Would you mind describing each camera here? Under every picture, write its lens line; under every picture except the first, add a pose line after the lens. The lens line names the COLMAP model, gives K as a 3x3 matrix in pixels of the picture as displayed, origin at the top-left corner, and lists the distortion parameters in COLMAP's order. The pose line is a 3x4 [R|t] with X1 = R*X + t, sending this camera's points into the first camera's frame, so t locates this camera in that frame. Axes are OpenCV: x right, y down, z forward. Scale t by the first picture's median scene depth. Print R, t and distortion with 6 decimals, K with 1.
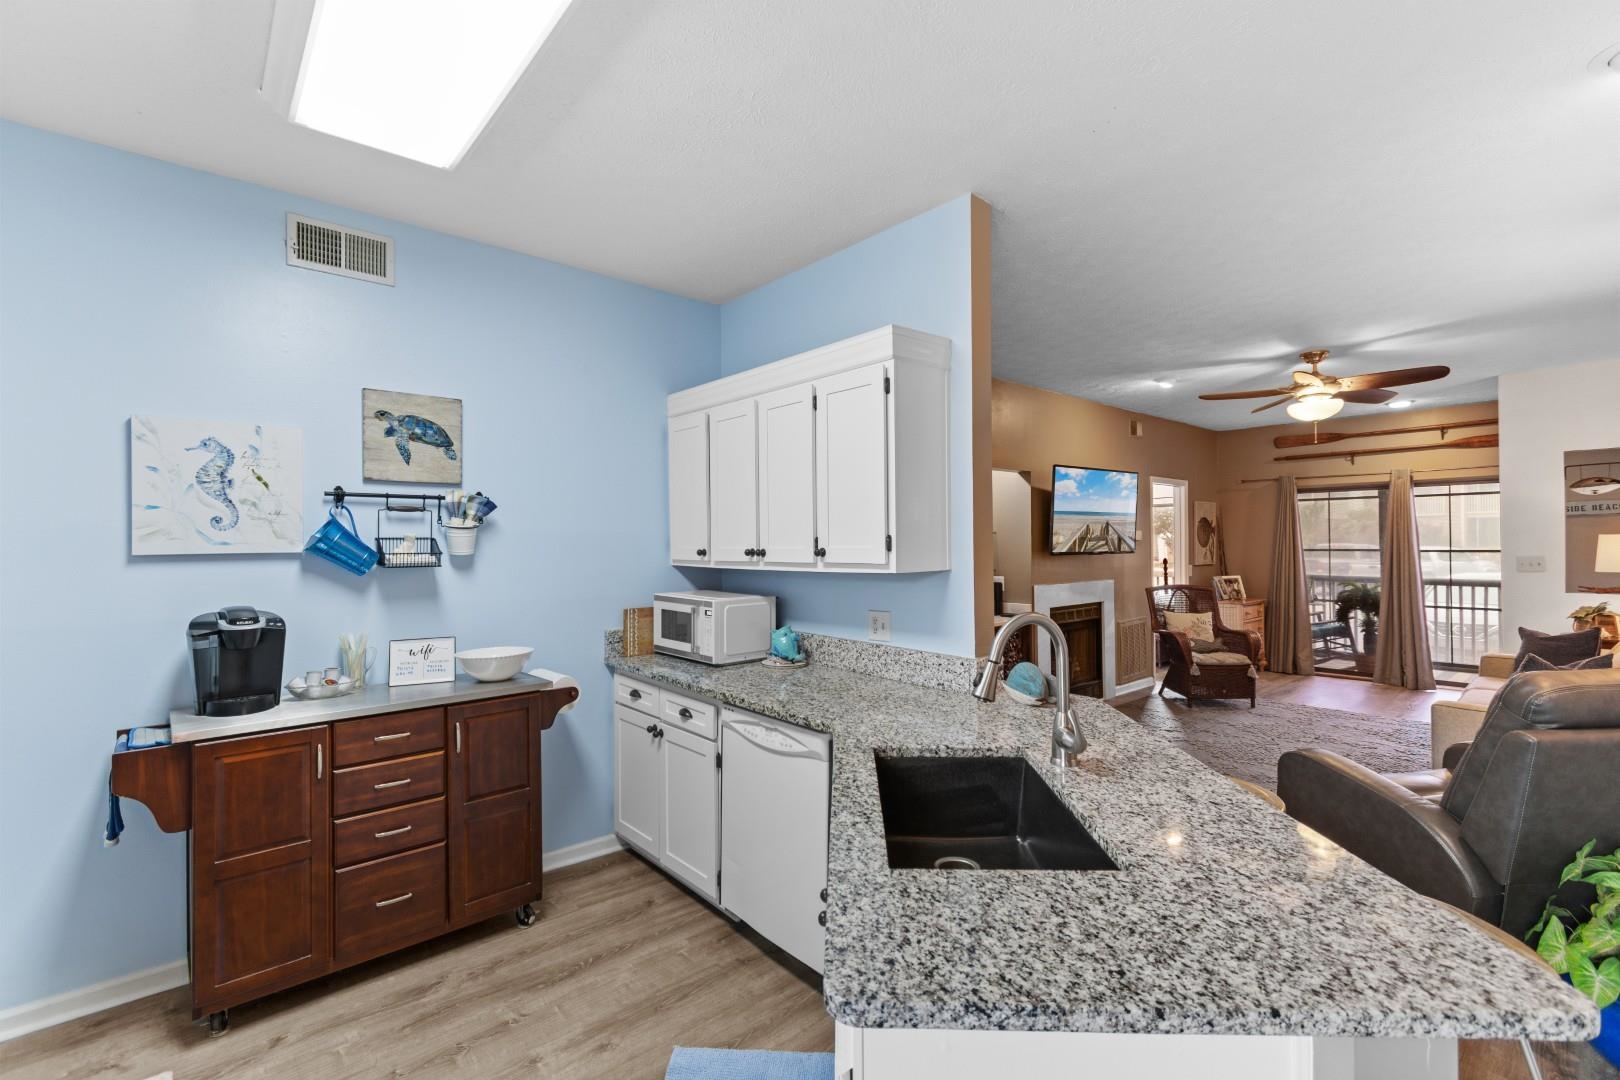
lens RADIAL K [[709.1, 0, 812.7], [0, 709.1, 538.8], [0, 0, 1]] dist [0.004843, -0.002594]
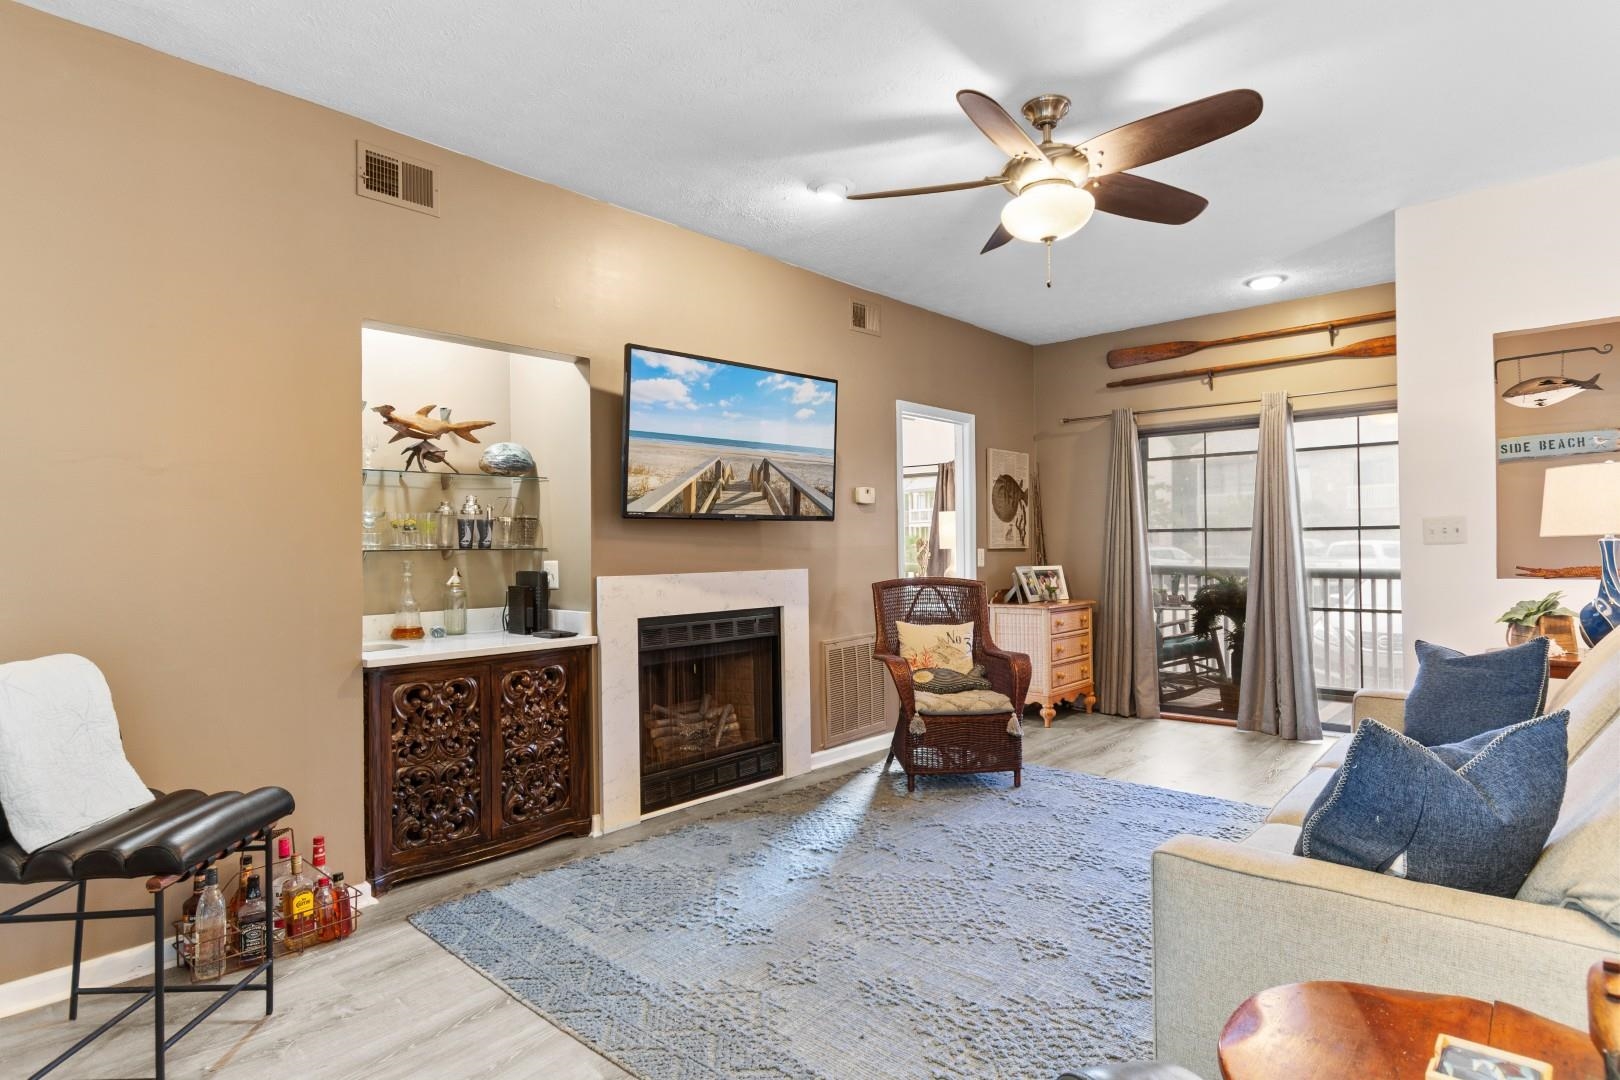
lens RADIAL K [[868.9, 0, 806.1], [0, 868.9, 534.4], [0, 0, 1]] dist [-0.001121, -0.005277]
pose [[0.992701, -0.002263, 0.120580, 0.794106], [0.003172, 0.999968, -0.007347, 0.083040], [-0.120559, 0.007676, 0.992676, 0.700887]]
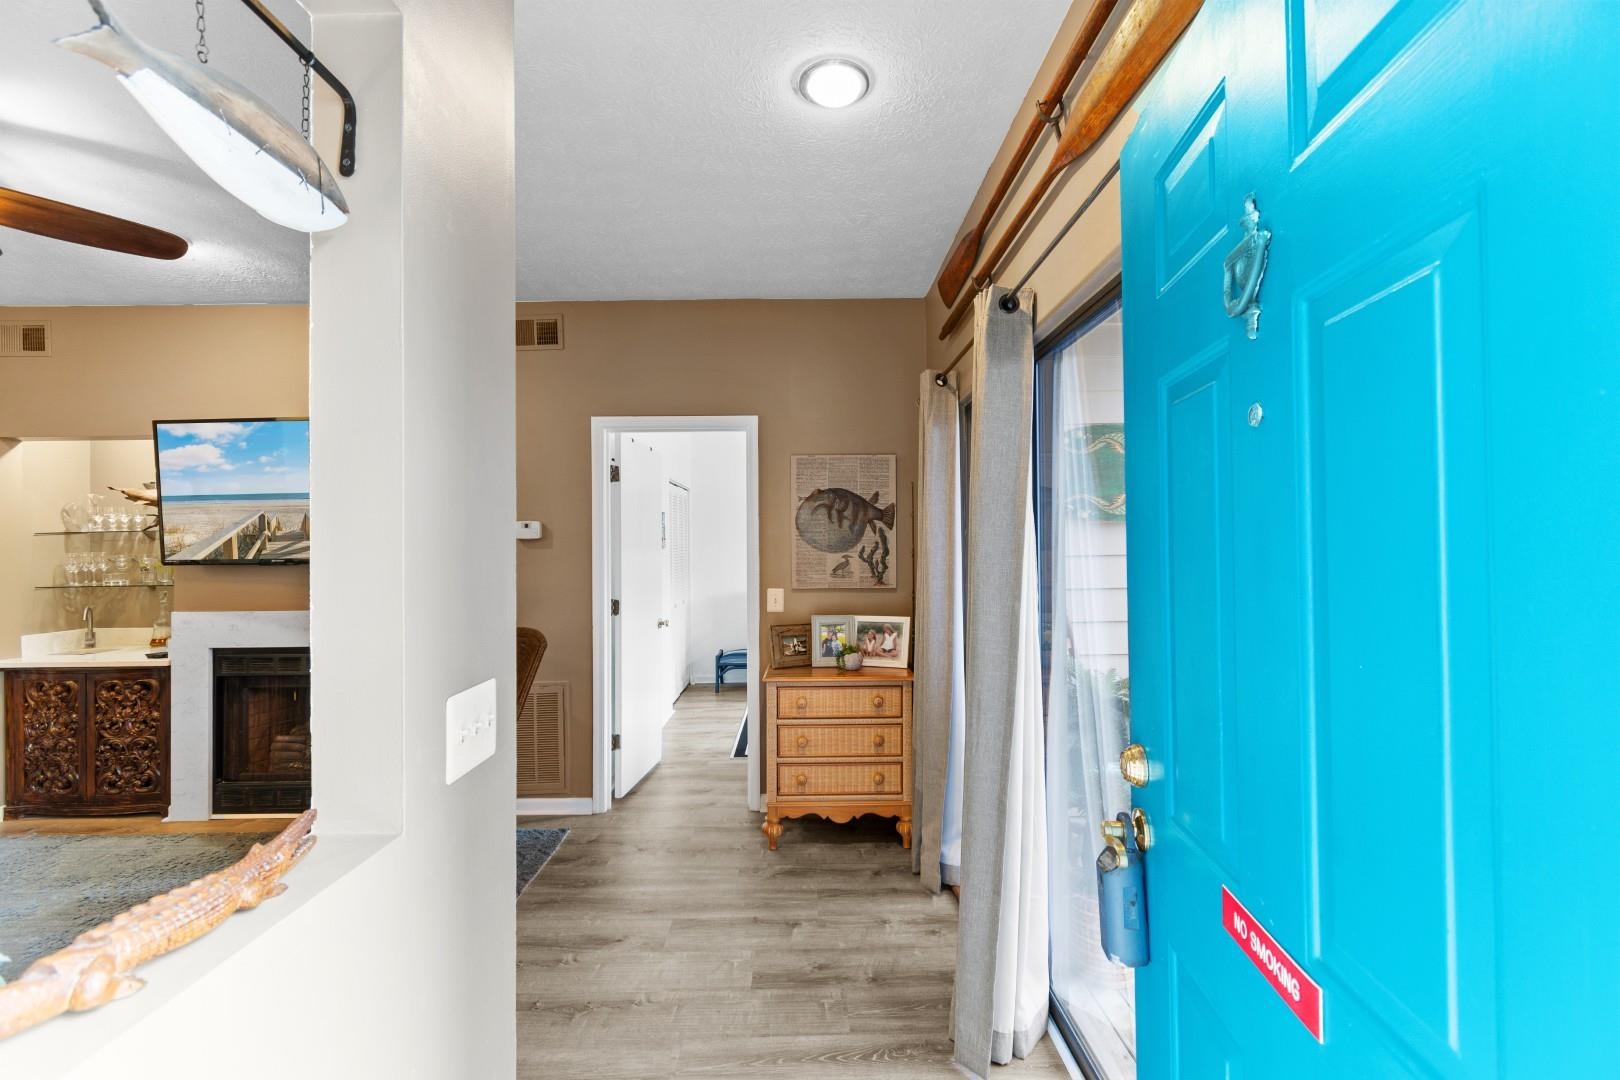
lens RADIAL K [[709.1, 0, 808.0], [0, 709.1, 541.5], [0, 0, 1]] dist [0.004843, -0.002594]
pose [[0.765709, -0.004213, -0.643173, 2.395712], [0.007864, 0.999965, 0.002813, 0.010881], [0.643139, -0.007212, 0.765716, 1.789014]]
